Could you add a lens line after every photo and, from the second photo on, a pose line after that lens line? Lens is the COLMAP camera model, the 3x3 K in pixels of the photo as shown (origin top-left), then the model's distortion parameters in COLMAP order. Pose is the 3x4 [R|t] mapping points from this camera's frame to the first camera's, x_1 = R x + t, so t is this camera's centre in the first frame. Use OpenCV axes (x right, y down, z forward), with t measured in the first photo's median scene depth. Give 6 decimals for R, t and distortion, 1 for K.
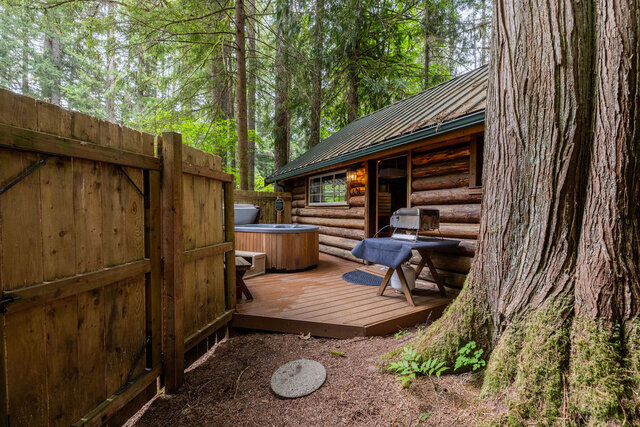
lens RADIAL K [[267.7, 0, 320.6], [0, 267.7, 213.9], [0, 0, 1]] dist [-0.000298, -0.000721]
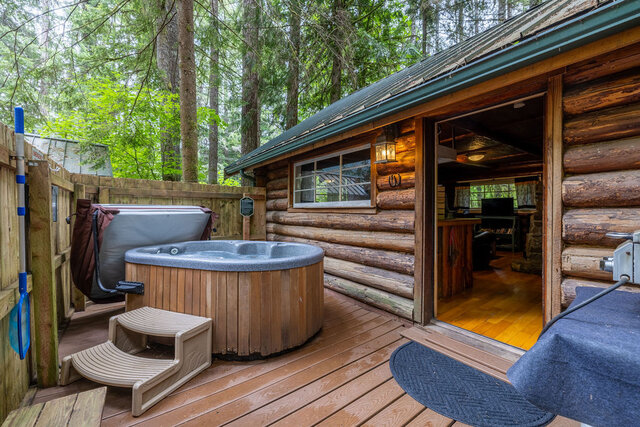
lens RADIAL K [[267.7, 0, 324.2], [0, 267.7, 214.6], [0, 0, 1]] dist [-0.000298, -0.000721]
pose [[0.992636, -0.005685, 0.121002, -0.058840], [0.005763, 0.999983, -0.000300, -0.015902], [-0.120999, 0.000996, 0.992652, 0.421783]]
